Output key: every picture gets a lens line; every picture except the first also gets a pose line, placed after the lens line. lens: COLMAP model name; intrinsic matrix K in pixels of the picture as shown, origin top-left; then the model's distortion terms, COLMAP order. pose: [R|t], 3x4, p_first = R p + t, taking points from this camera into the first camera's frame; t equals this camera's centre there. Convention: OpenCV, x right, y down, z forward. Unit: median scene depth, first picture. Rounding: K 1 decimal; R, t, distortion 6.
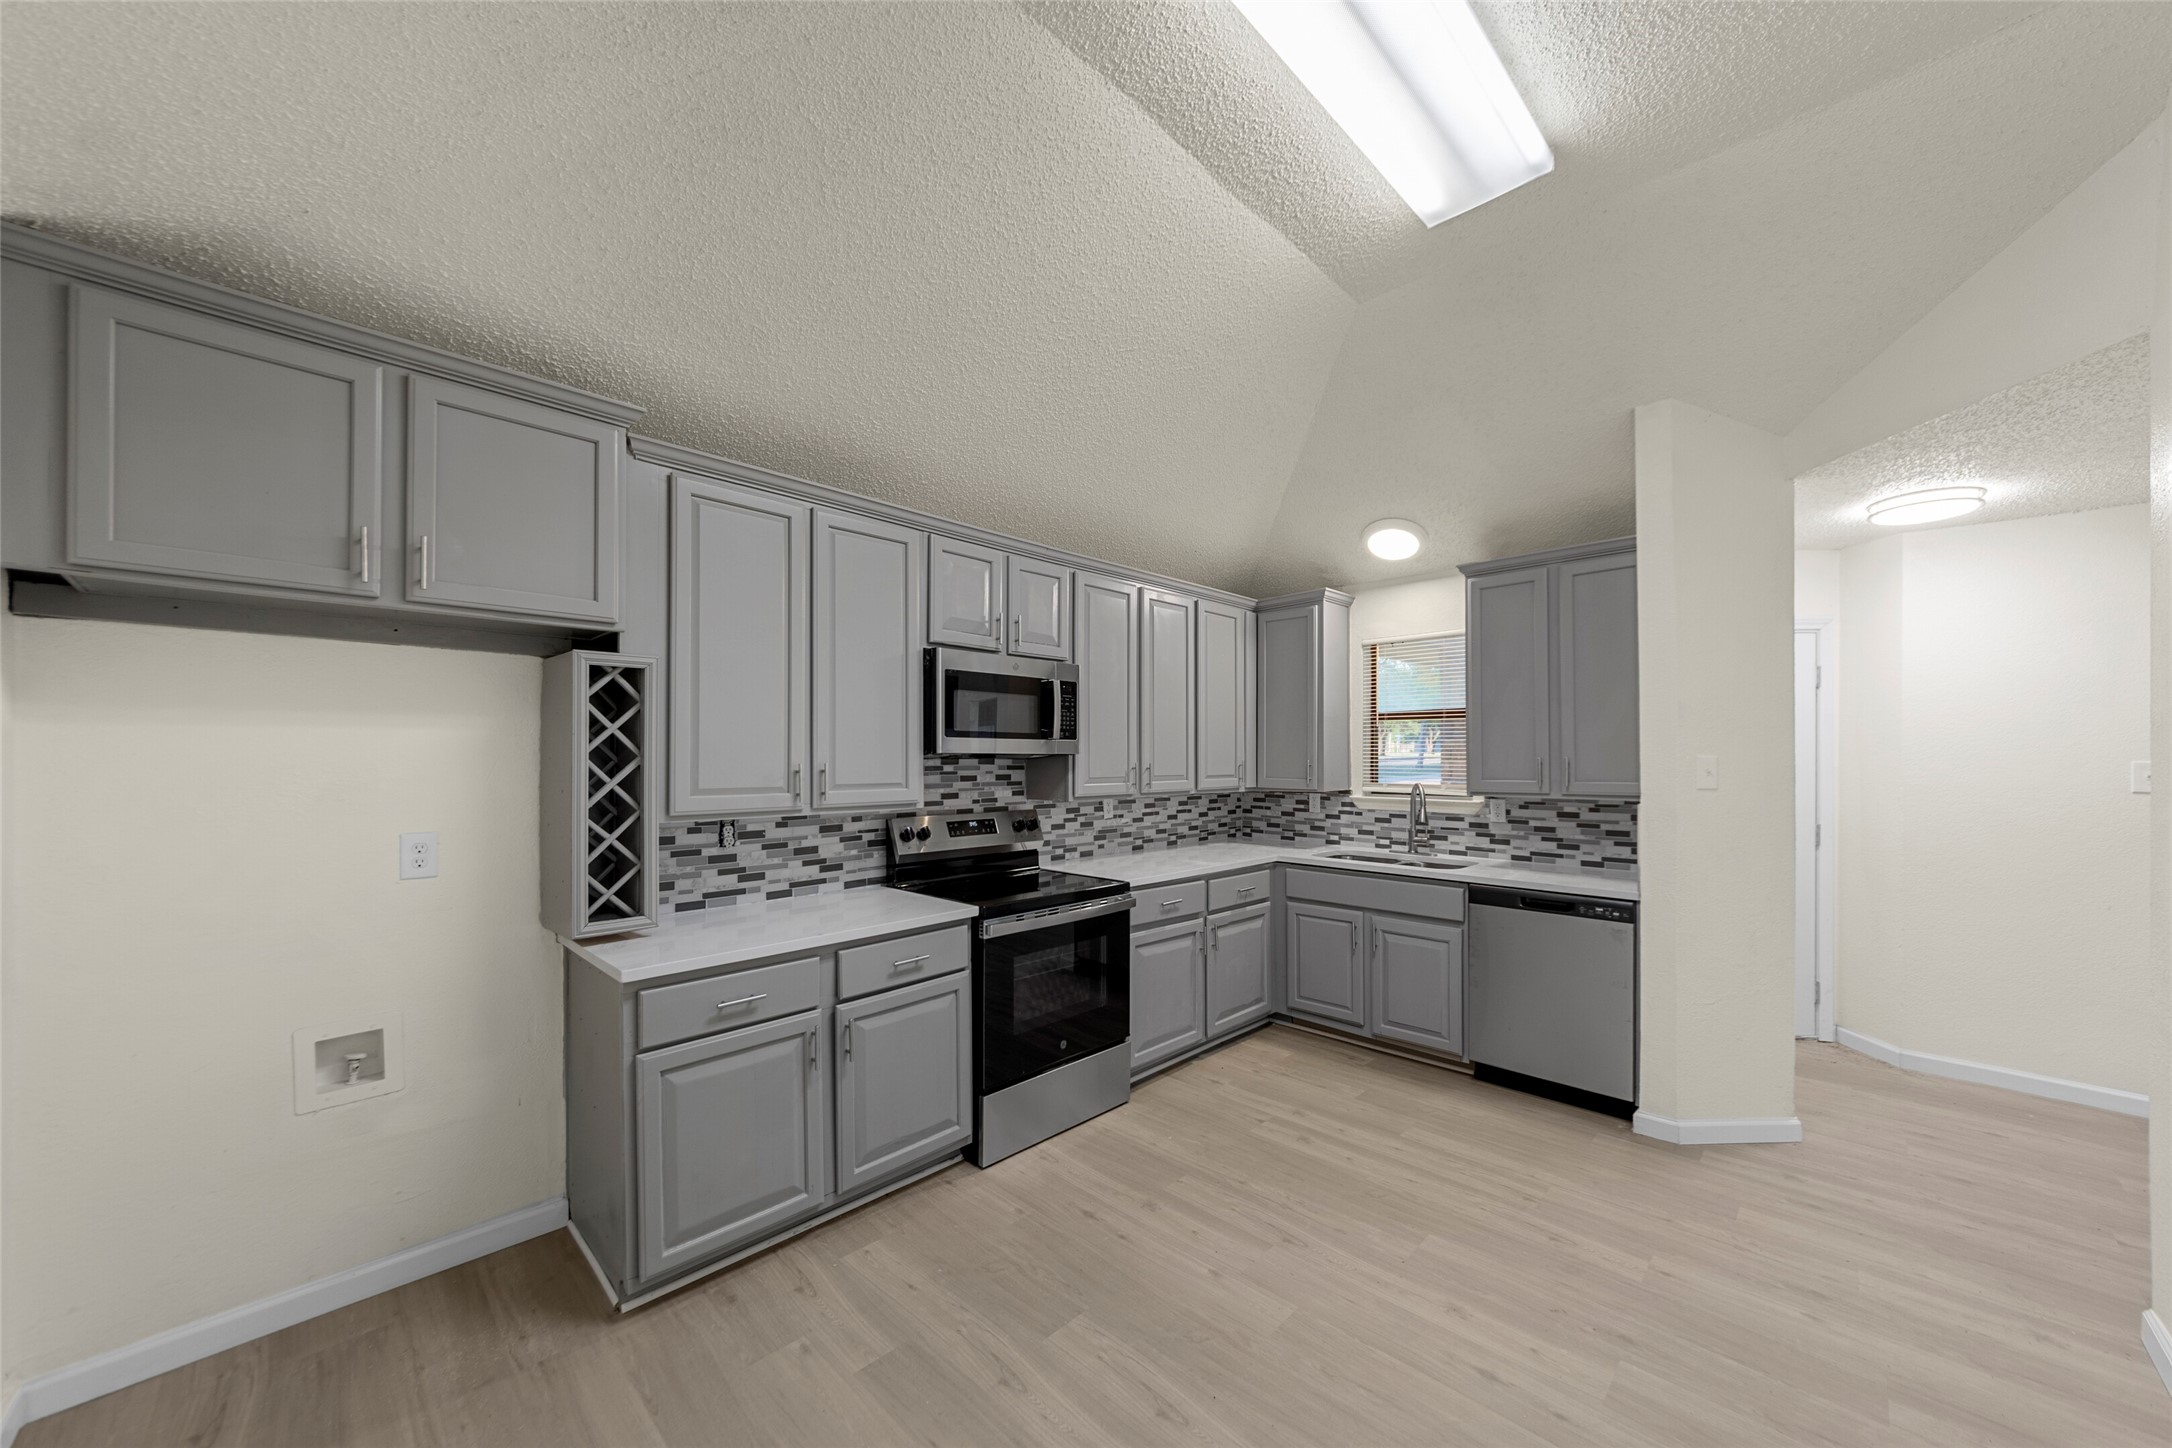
lens RADIAL K [[787.3, 0, 1108.8], [0, 787.3, 752.8], [0, 0, 1]] dist [0.010720, -0.000742]
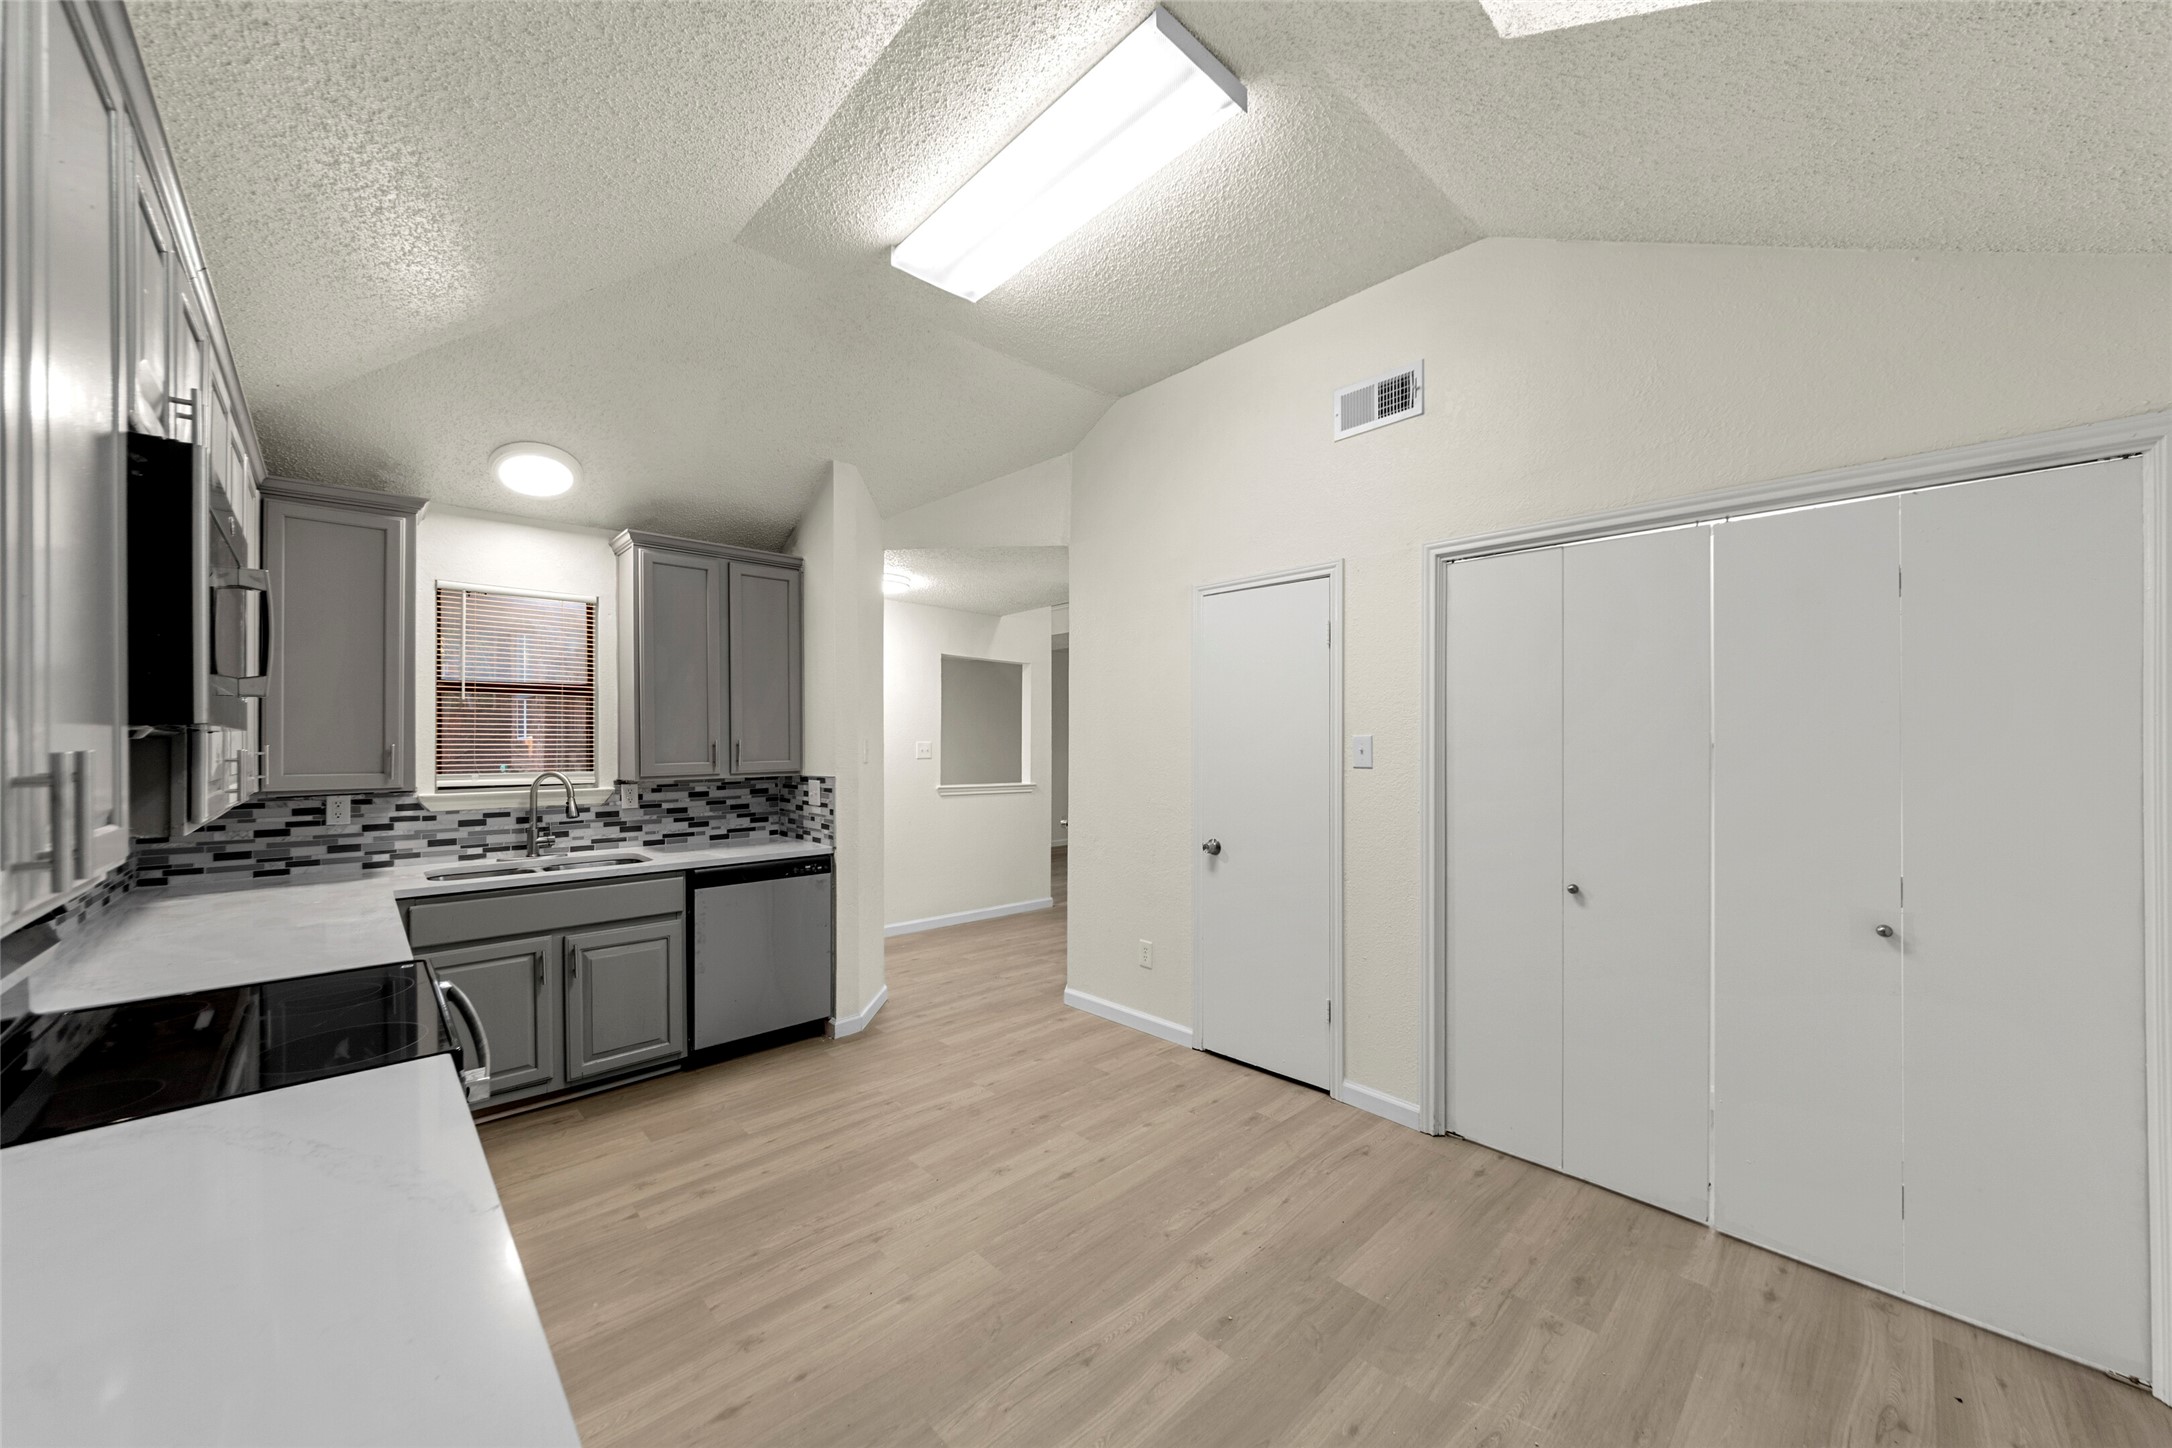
lens RADIAL K [[787.3, 0, 1077.2], [0, 787.3, 733.2], [0, 0, 1]] dist [0.010720, -0.000742]
pose [[0.066745, 0.009152, 0.997728, -0.474497], [-0.001727, 0.999957, -0.009057, 0.005771], [-0.997769, -0.001119, 0.066757, 0.453576]]
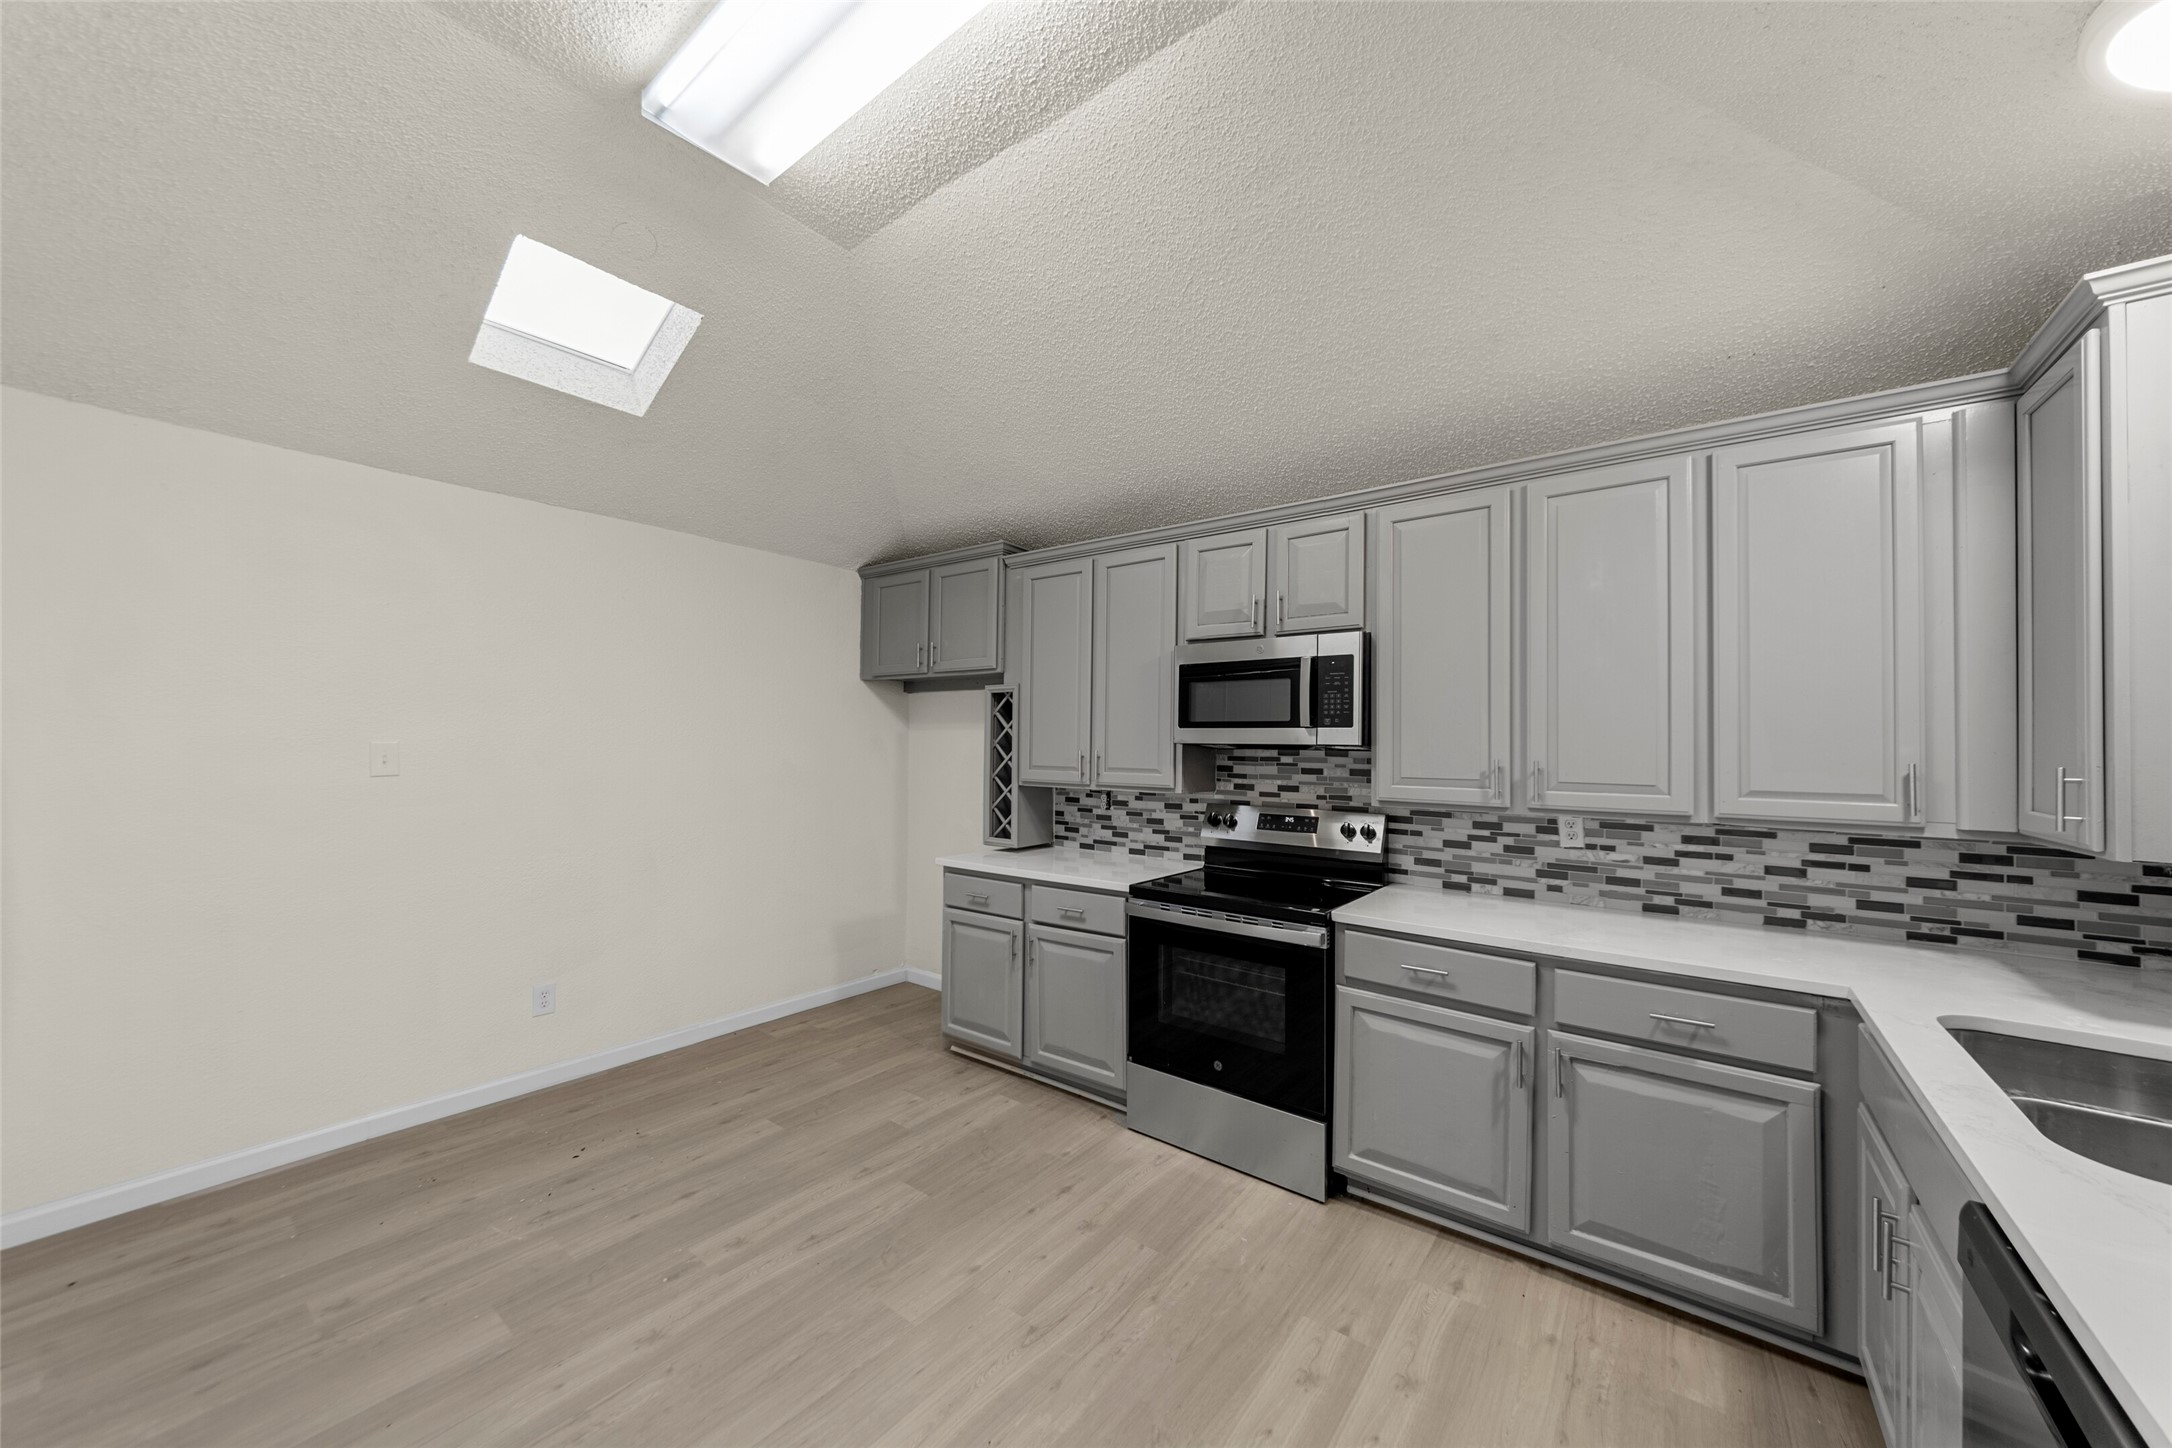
lens RADIAL K [[787.3, 0, 1090.9], [0, 787.3, 731.5], [0, 0, 1]] dist [0.010720, -0.000742]
pose [[0.107630, -0.013242, -0.994103, 0.698060], [-0.004417, 0.999895, -0.013797, -0.000219], [0.994181, 0.005876, 0.107560, 0.633275]]
